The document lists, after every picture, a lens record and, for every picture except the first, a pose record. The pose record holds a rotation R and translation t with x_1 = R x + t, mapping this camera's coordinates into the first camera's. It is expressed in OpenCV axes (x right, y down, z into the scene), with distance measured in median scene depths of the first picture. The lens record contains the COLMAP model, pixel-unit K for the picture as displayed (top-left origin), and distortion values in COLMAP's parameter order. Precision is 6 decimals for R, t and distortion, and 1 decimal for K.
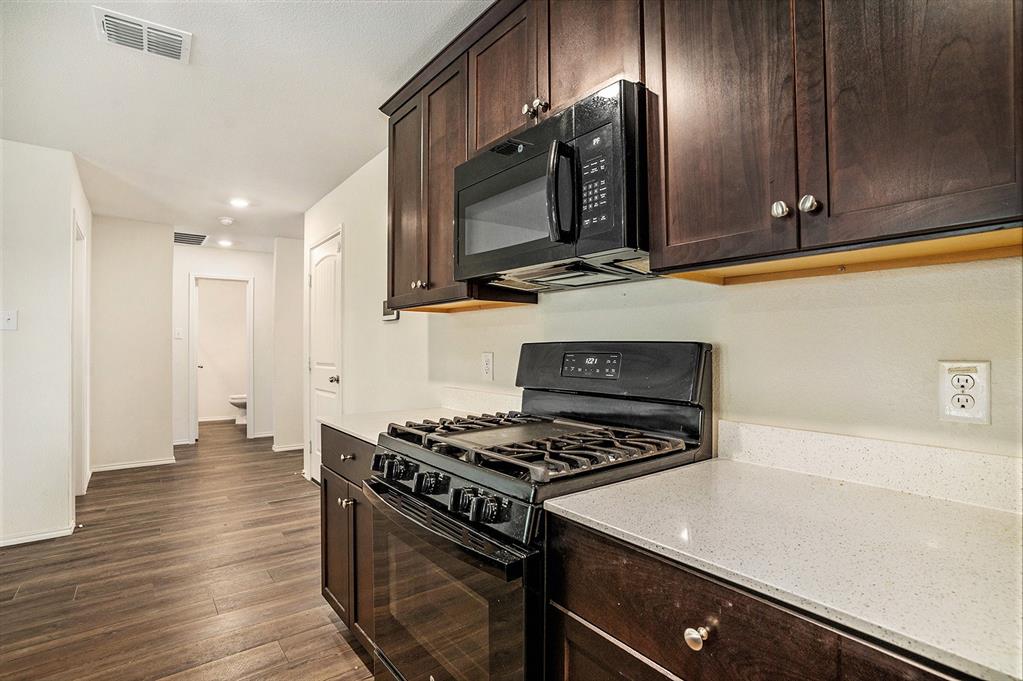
lens RADIAL K [[505.7, 0, 511.5], [0, 505.7, 340.5], [0, 0, 1]] dist [-0.076757, 0.050002]
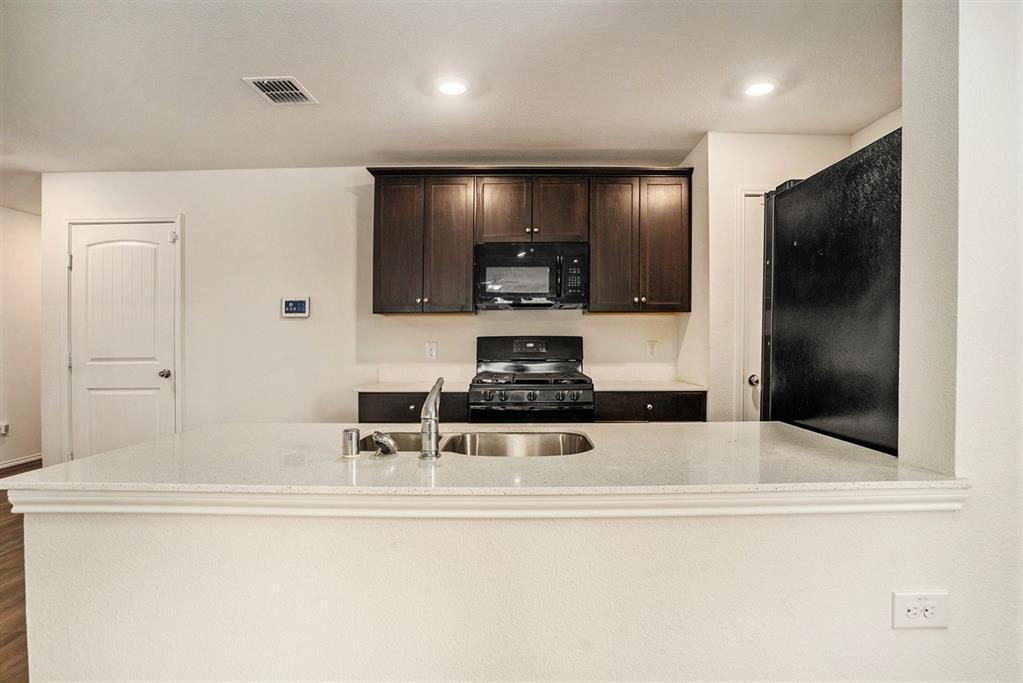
lens RADIAL K [[505.7, 0, 511.5], [0, 505.7, 341.5], [0, 0, 1]] dist [-0.076757, 0.050002]
pose [[0.587003, -0.003063, 0.809579, -1.411652], [-0.006916, 0.999937, 0.008797, 0.005236], [-0.809555, -0.010763, 0.586945, -0.196521]]
